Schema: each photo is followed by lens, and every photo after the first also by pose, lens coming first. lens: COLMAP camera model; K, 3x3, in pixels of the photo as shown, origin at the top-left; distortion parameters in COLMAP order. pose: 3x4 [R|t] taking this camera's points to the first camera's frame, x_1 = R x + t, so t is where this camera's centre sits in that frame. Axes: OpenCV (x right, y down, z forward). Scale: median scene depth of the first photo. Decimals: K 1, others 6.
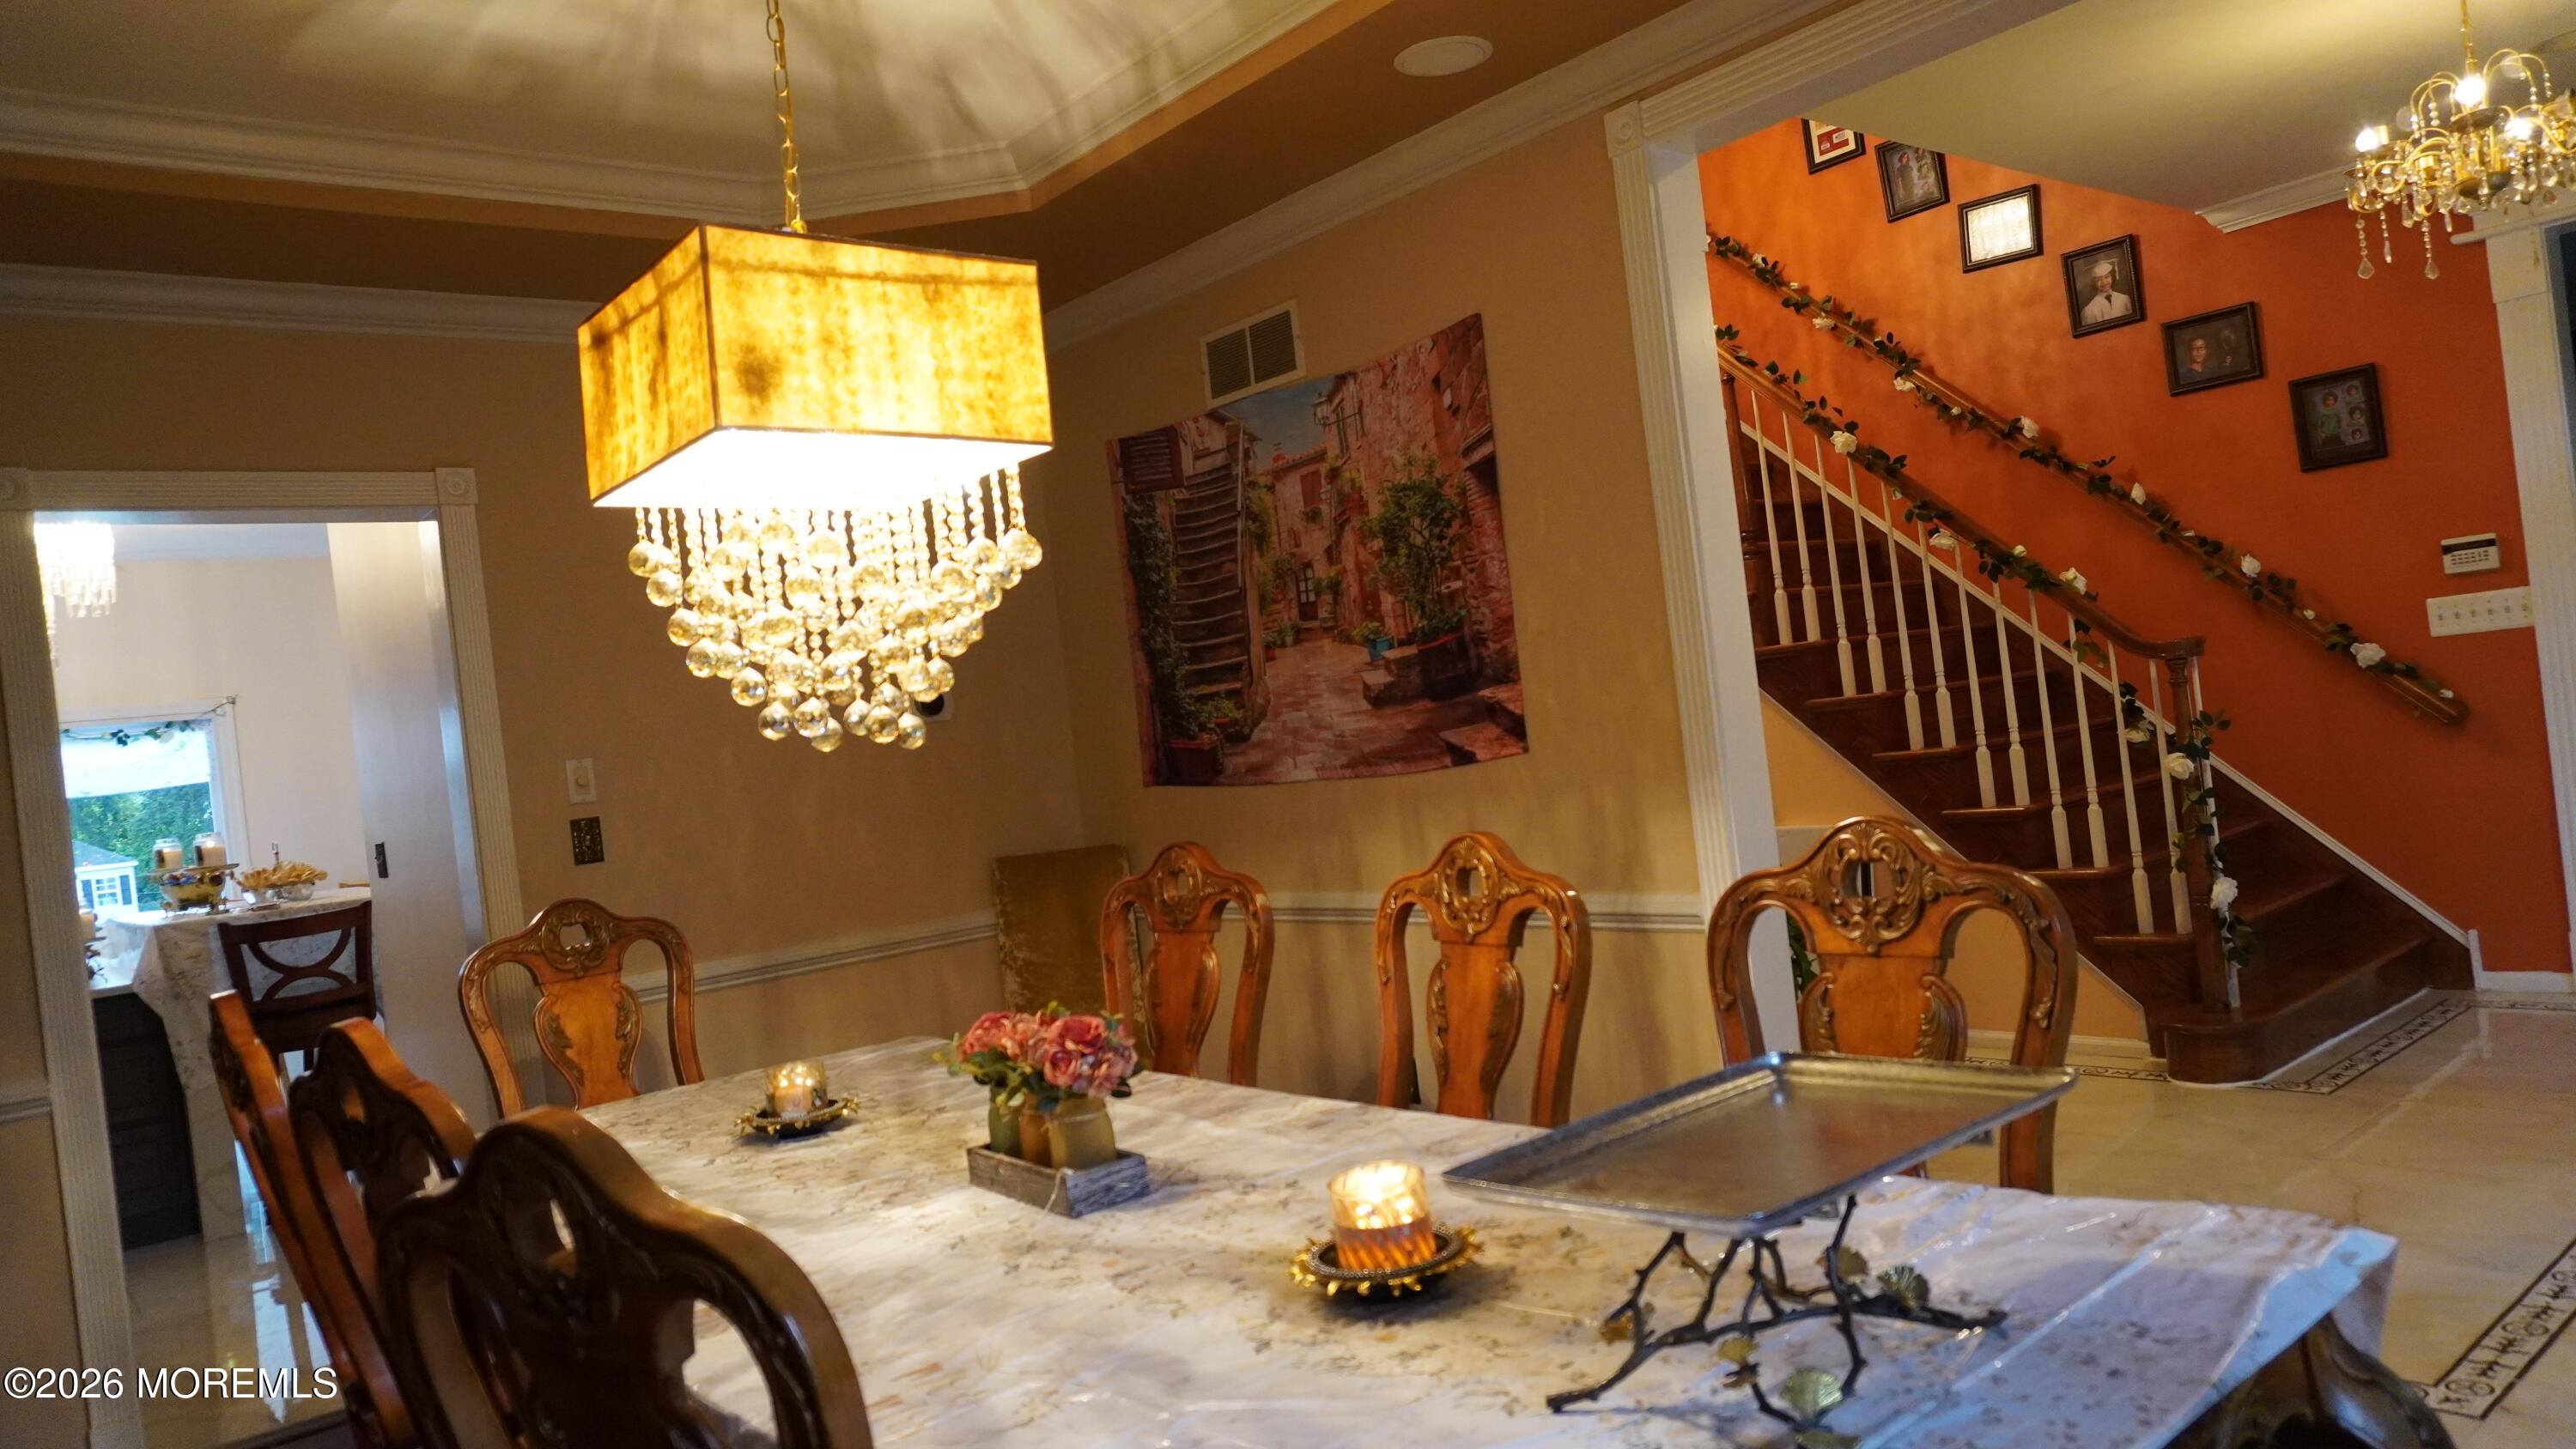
lens RADIAL K [[1712.4, 0, 1288.0], [0, 1712.4, 724.5], [0, 0, 1]] dist [-0.054994, 0.039405]
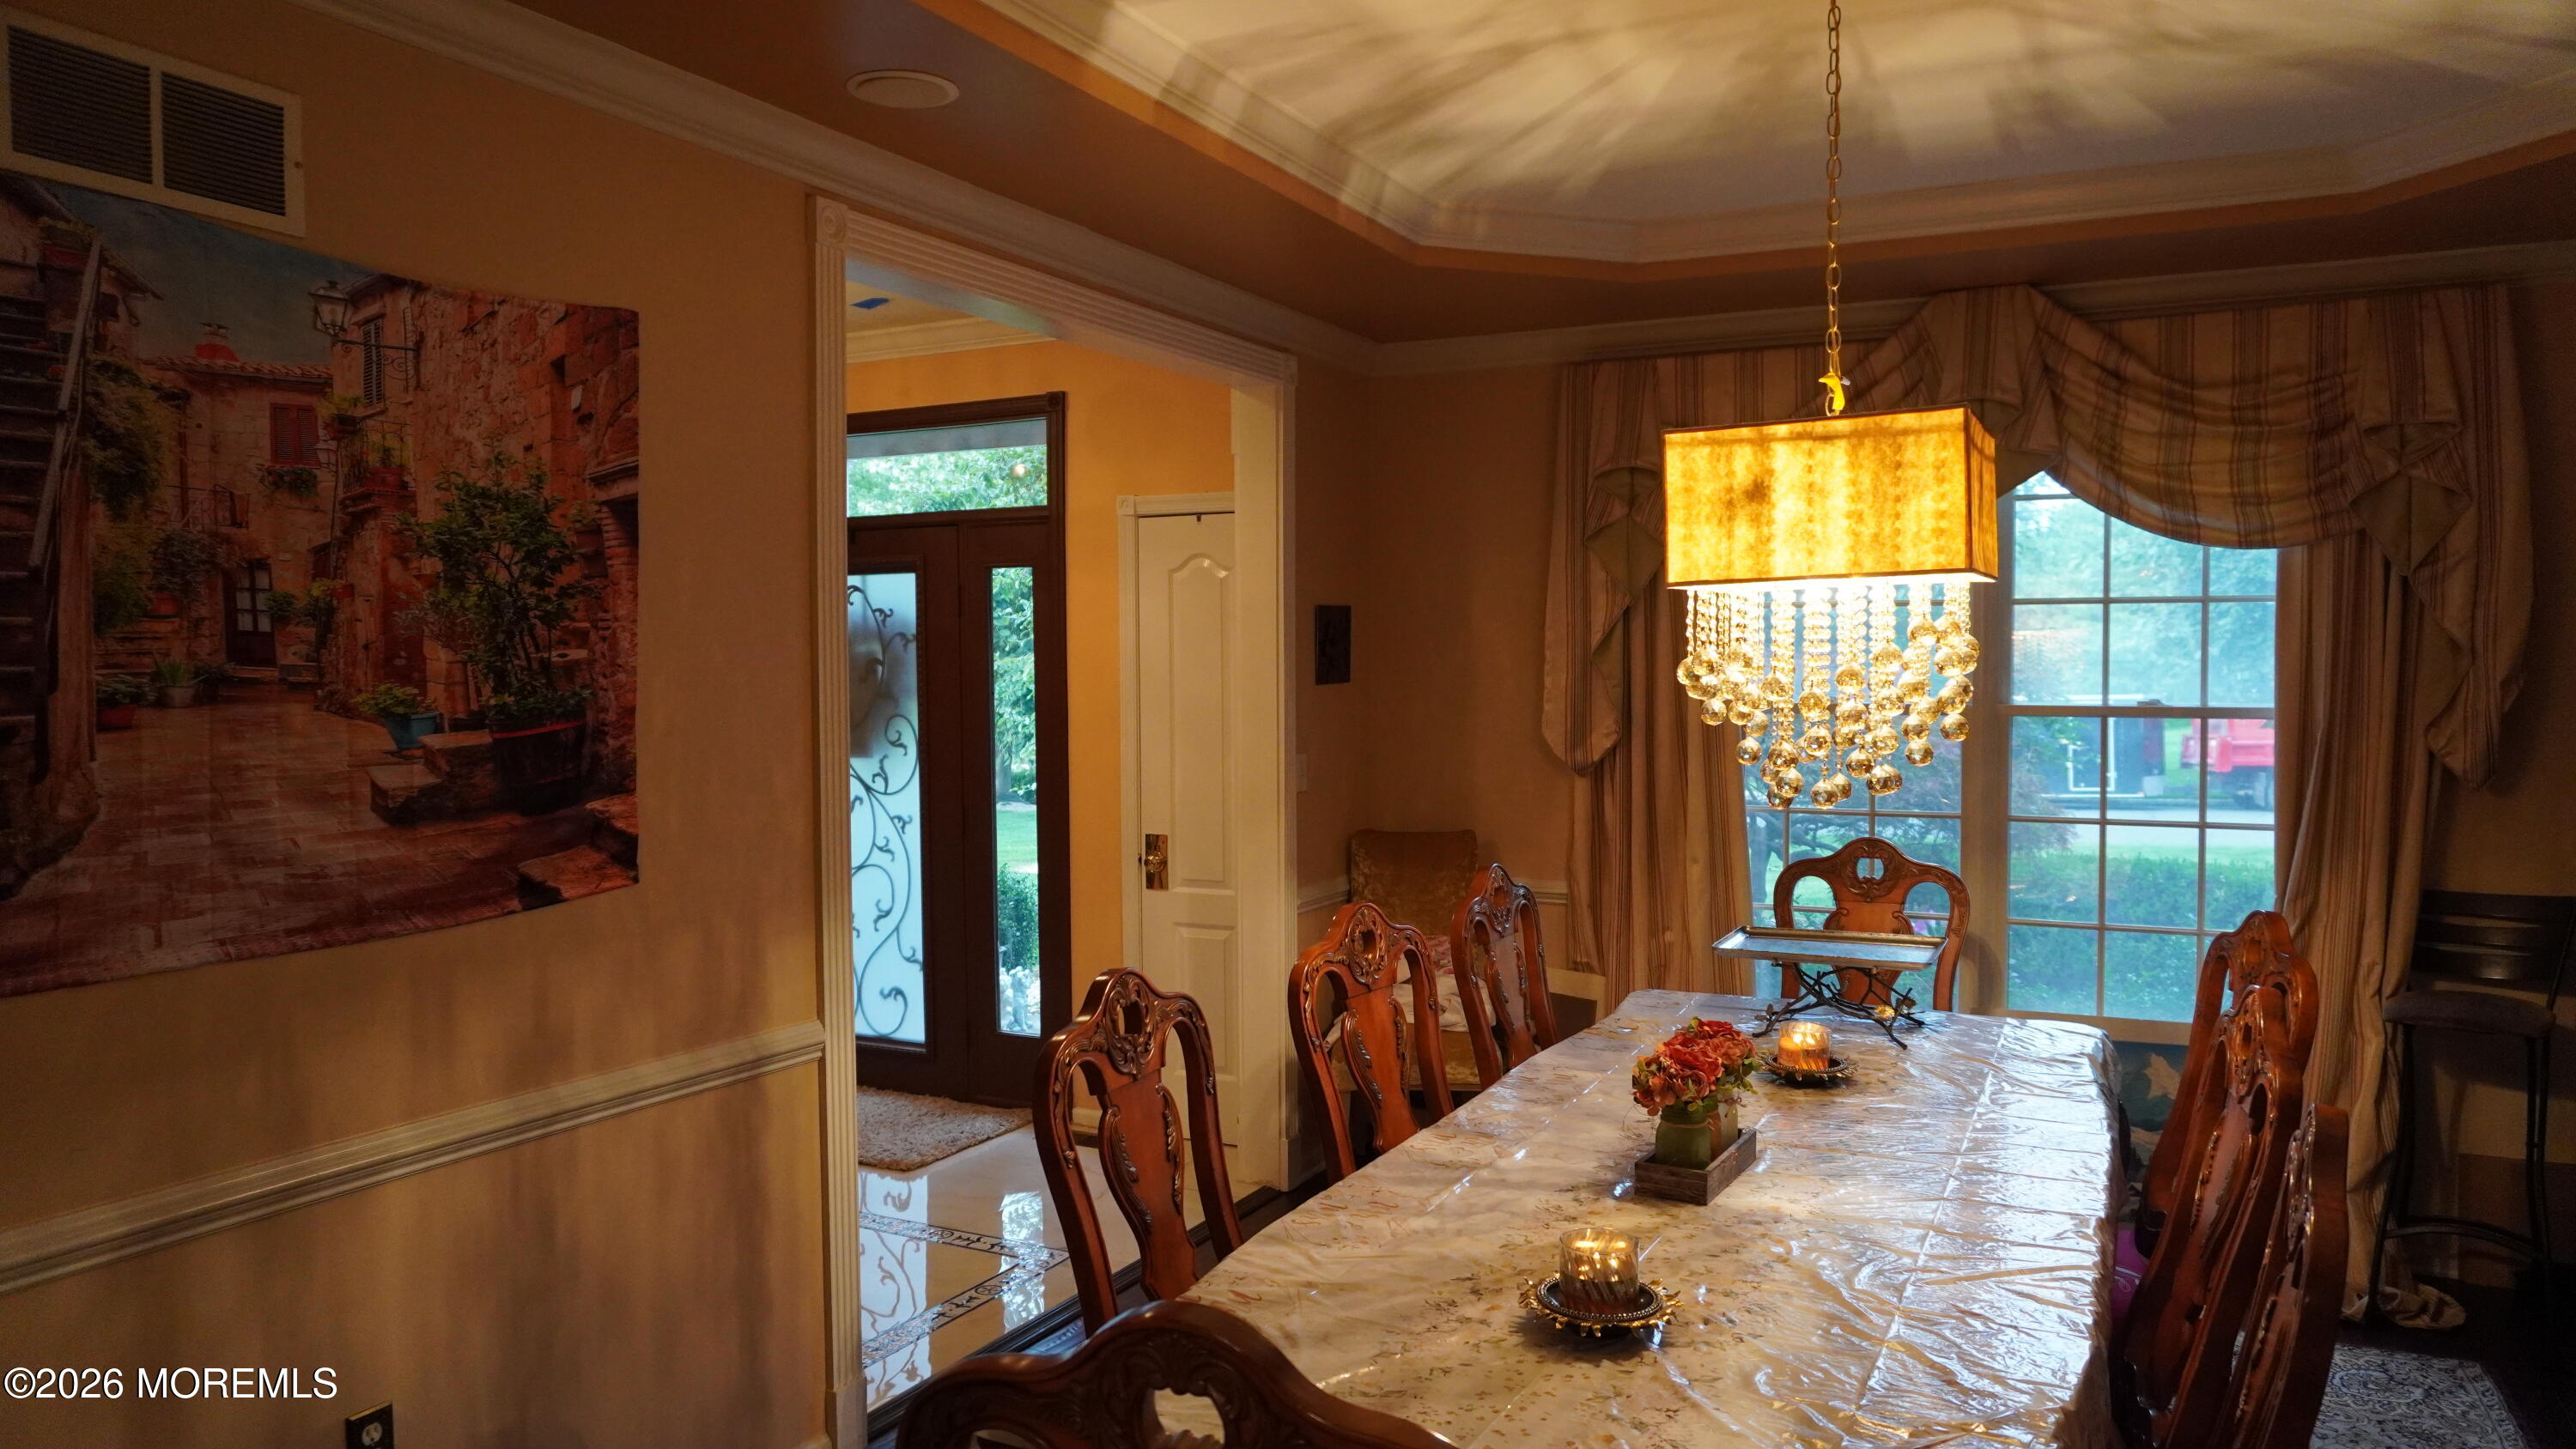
lens RADIAL K [[1712.4, 0, 1288.0], [0, 1712.4, 724.5], [0, 0, 1]] dist [-0.054994, 0.039405]
pose [[-0.396552, 0.089353, 0.913654, -0.637842], [0.053328, 0.995813, -0.074242, 0.016124], [-0.916462, 0.019282, -0.399657, 0.961217]]
